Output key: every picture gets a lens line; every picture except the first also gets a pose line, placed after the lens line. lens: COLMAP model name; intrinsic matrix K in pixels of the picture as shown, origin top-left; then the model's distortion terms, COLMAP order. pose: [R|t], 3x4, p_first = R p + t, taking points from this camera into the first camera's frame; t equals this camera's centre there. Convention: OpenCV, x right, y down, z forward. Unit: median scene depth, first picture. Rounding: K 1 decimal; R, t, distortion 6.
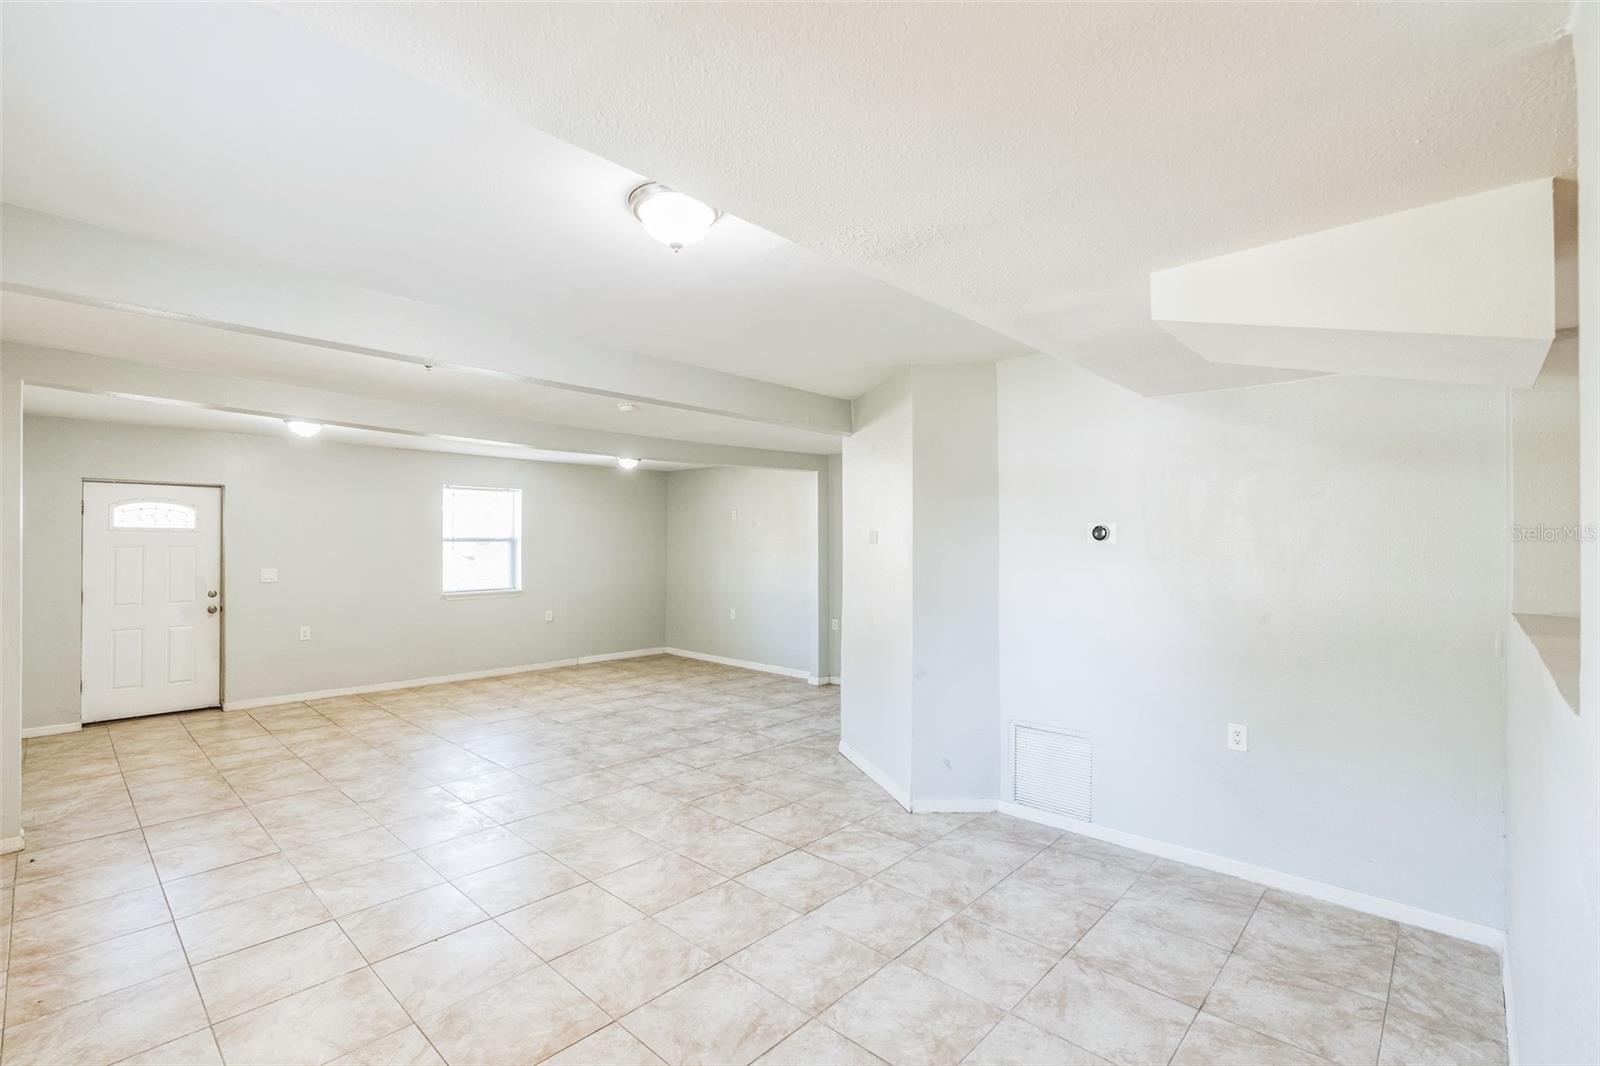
lens RADIAL K [[714.8, 0, 793.0], [0, 714.8, 535.4], [0, 0, 1]] dist [-0.007502, 0.001083]
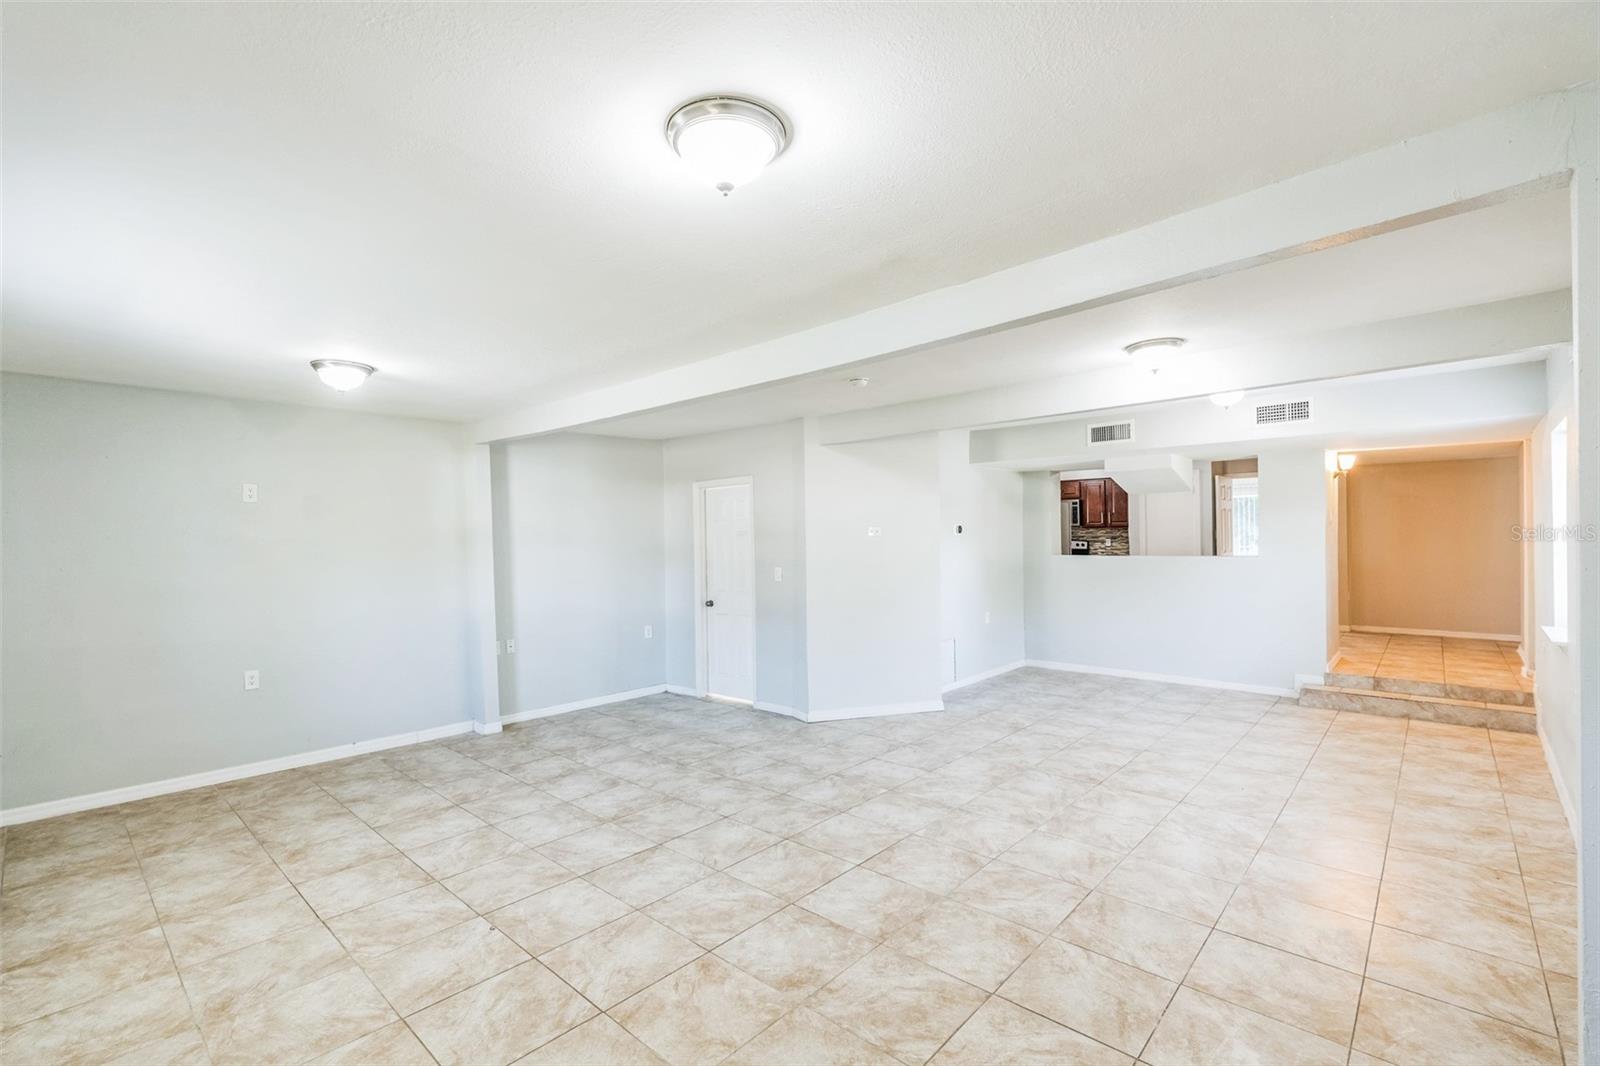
lens RADIAL K [[714.8, 0, 792.6], [0, 714.8, 537.2], [0, 0, 1]] dist [-0.007502, 0.001083]
pose [[-0.017313, 0.002931, 0.999846, -1.214777], [0.003848, 0.999988, -0.002865, 0.016507], [-0.999843, 0.003798, -0.017324, 1.198682]]
